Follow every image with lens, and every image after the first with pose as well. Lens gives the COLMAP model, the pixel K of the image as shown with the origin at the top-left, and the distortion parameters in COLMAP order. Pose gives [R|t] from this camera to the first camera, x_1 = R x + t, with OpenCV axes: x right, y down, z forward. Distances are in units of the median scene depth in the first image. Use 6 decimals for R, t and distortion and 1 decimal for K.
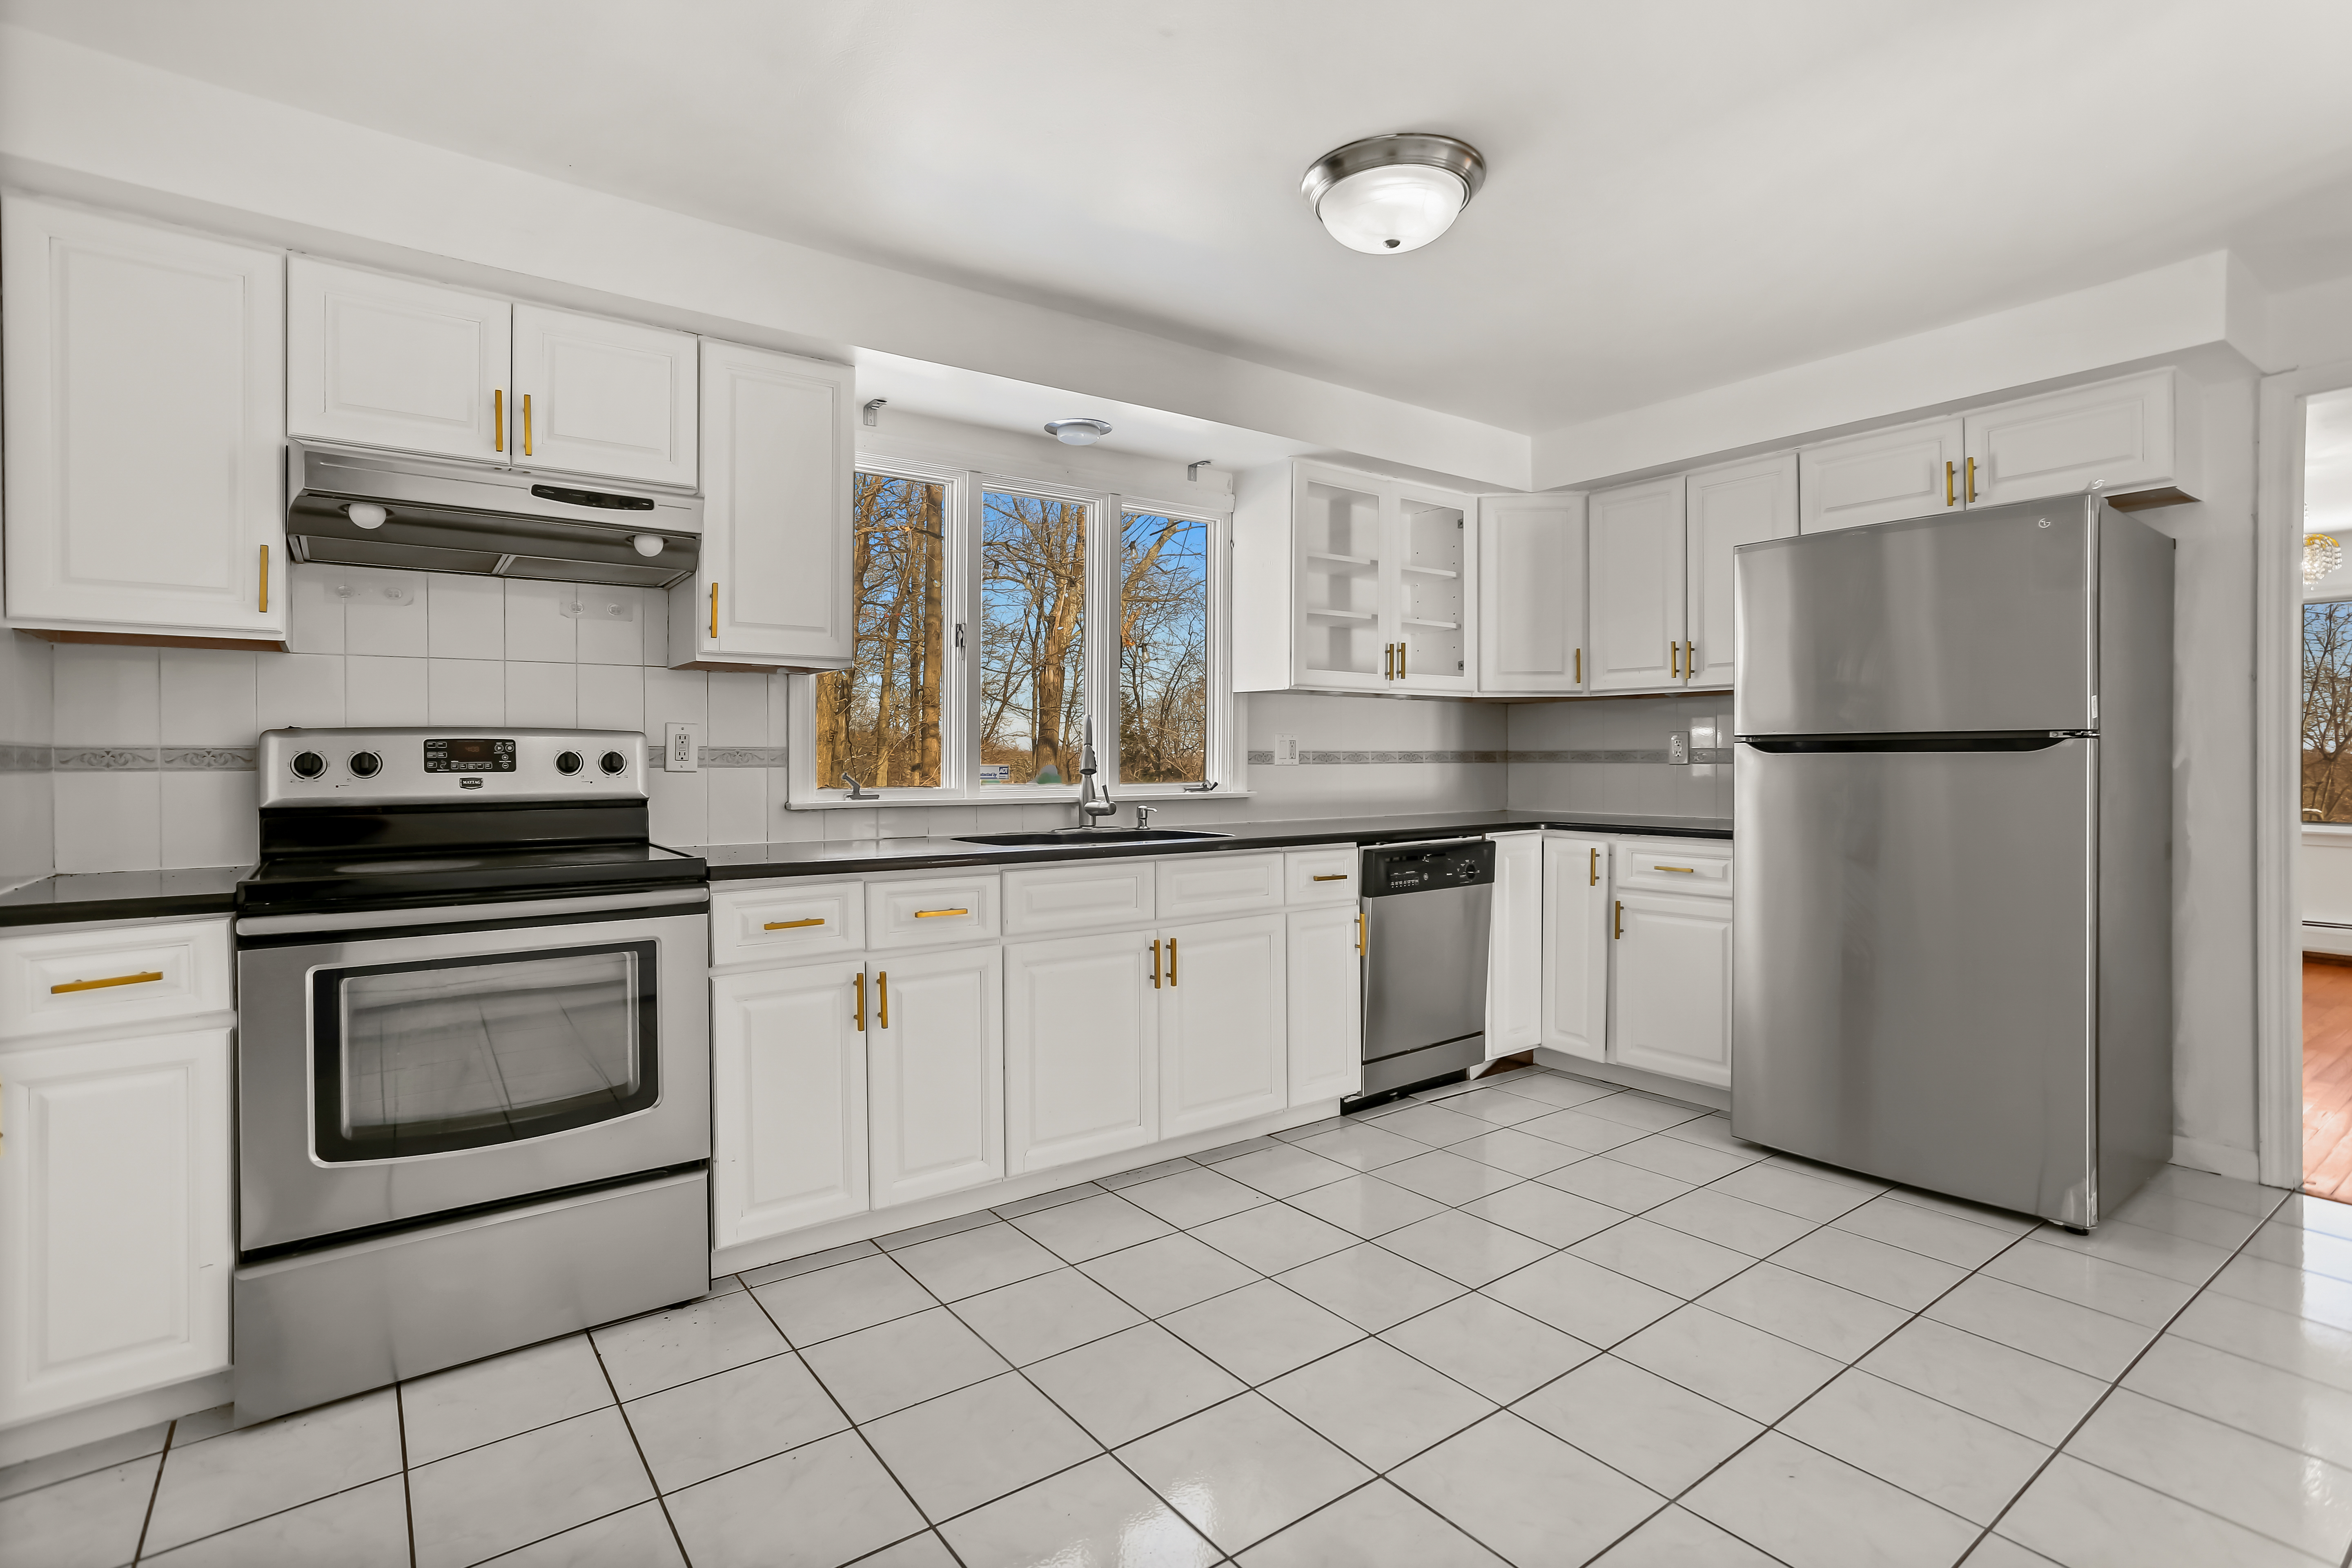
lens RADIAL K [[1151.6, 0, 1181.9], [0, 1151.6, 763.1], [0, 0, 1]] dist [0.001179, 0.000480]
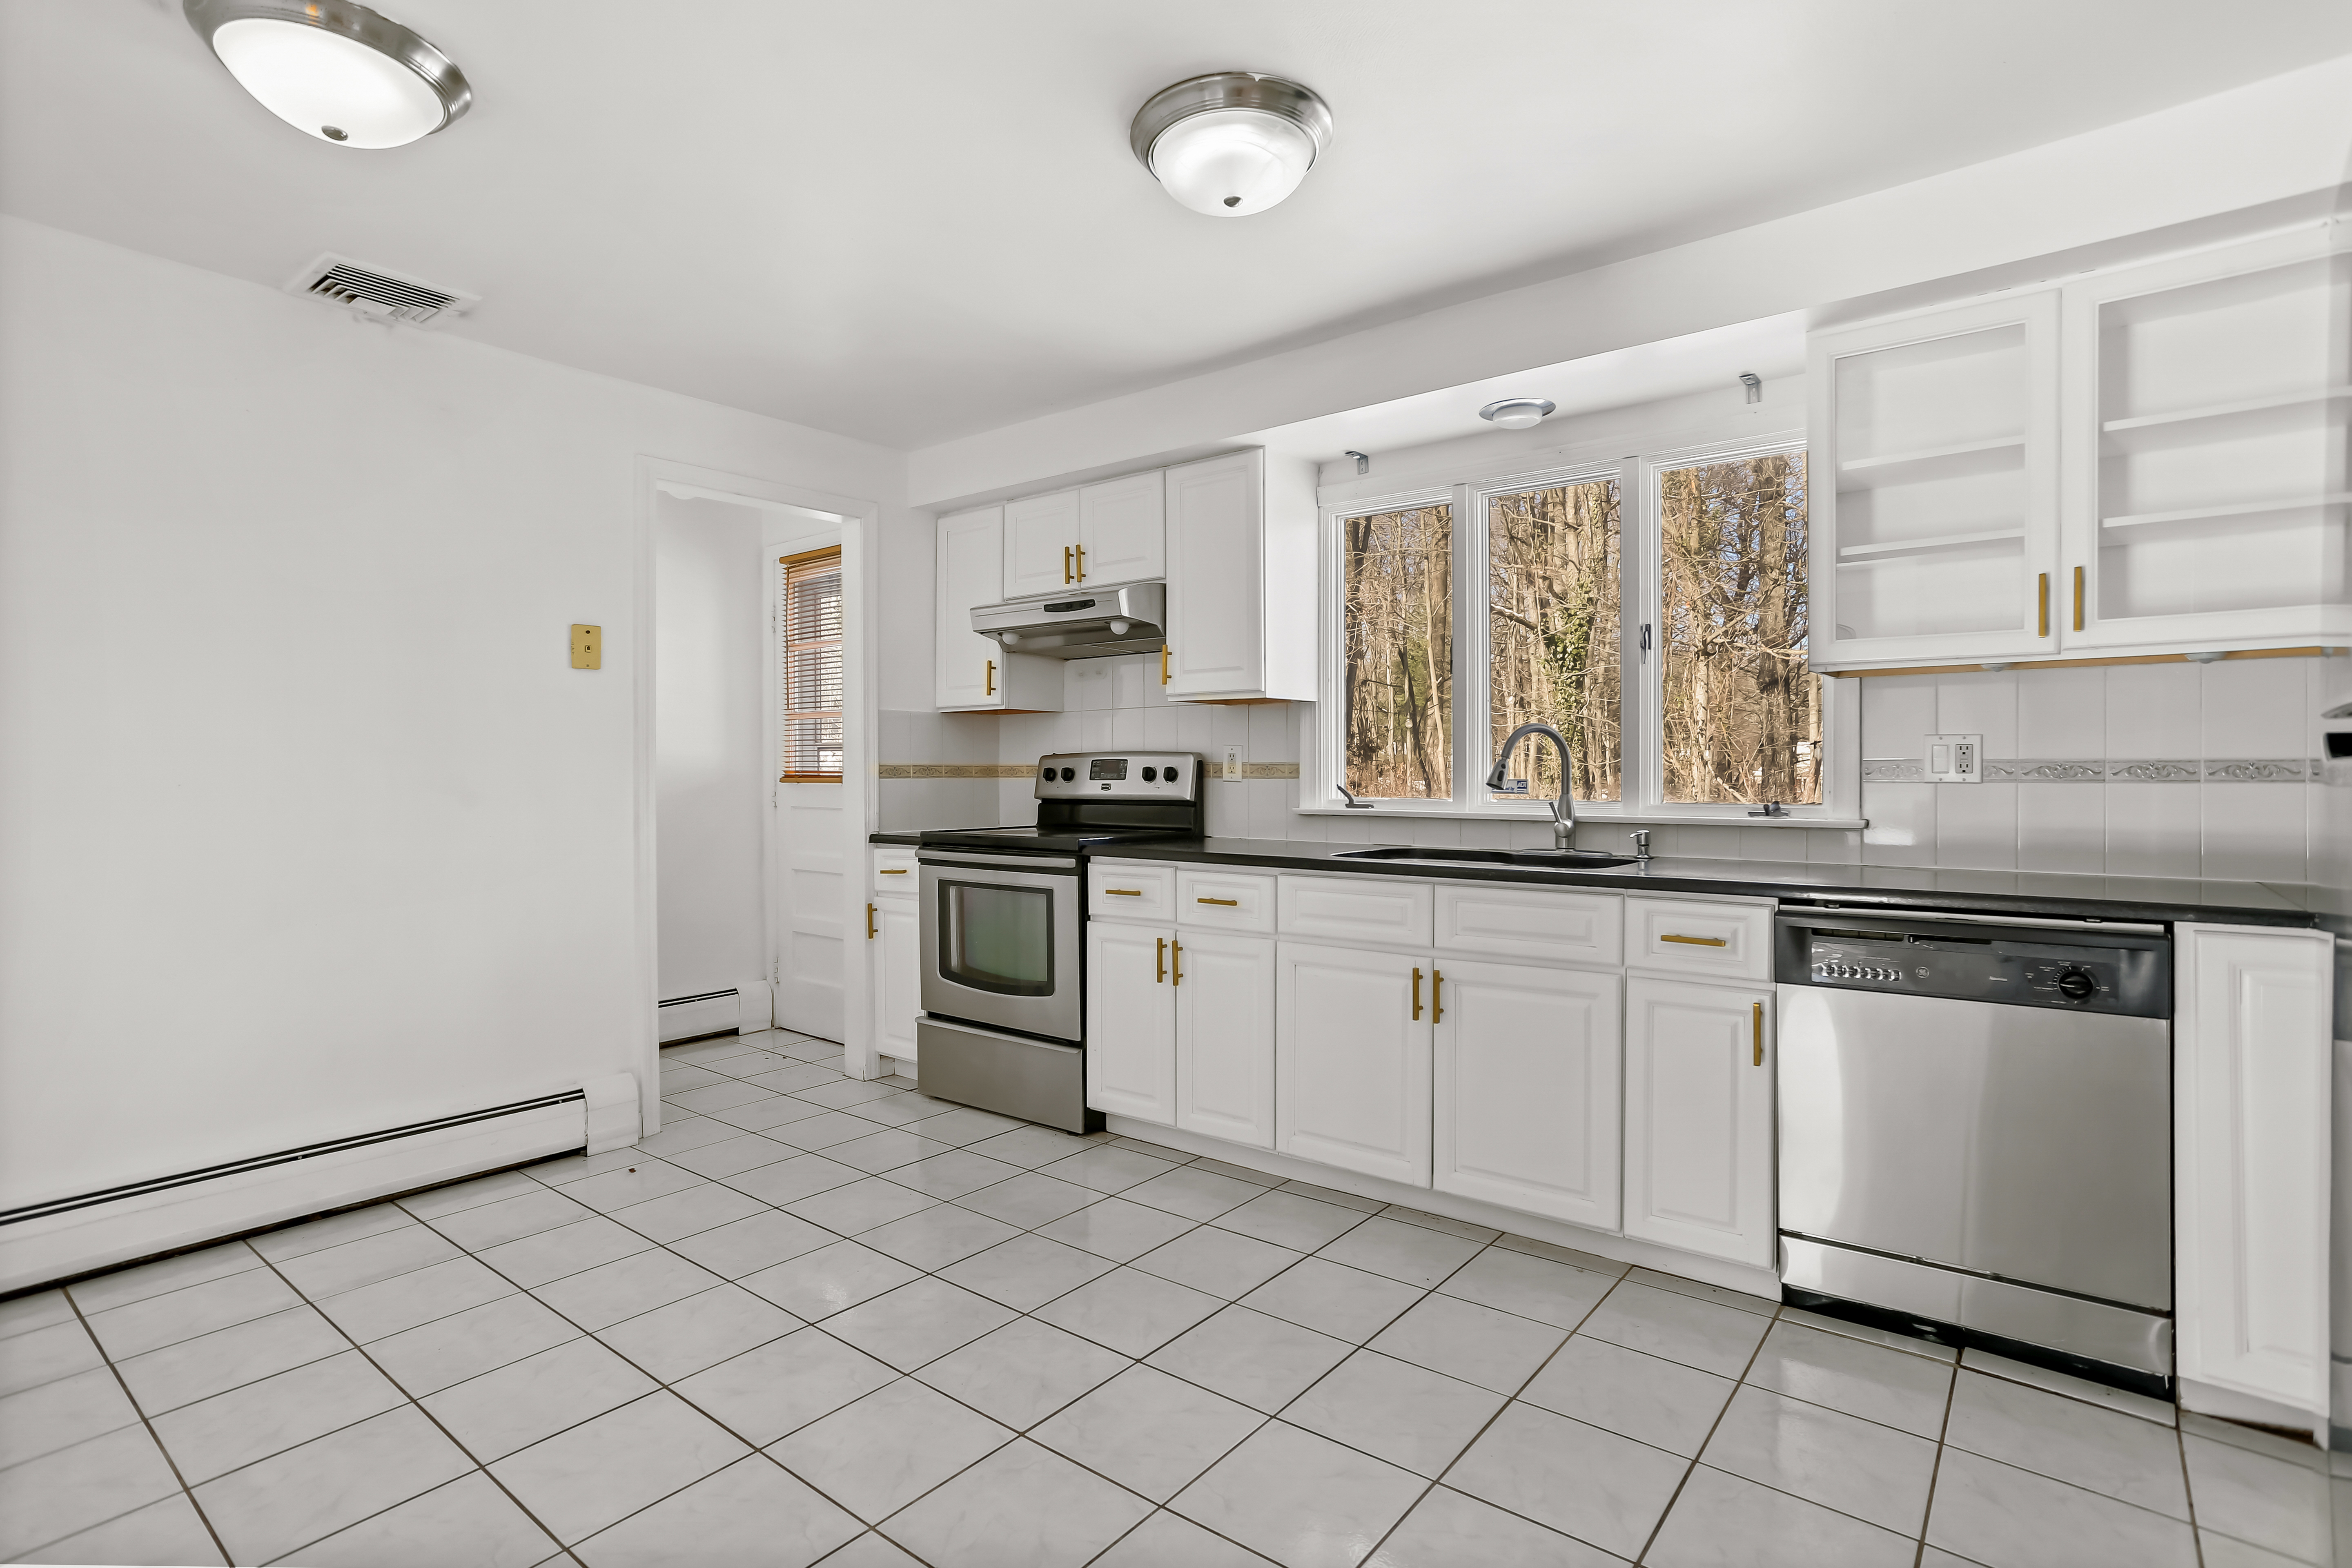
lens RADIAL K [[1137.7, 0, 1186.3], [0, 1137.7, 776.9], [0, 0, 1]] dist [-0.002299, 0.000468]
pose [[0.271911, 0.006254, -0.962302, 0.899400], [-0.004009, 0.999978, 0.005366, -0.004888], [0.962314, 0.002398, 0.271930, 0.638315]]
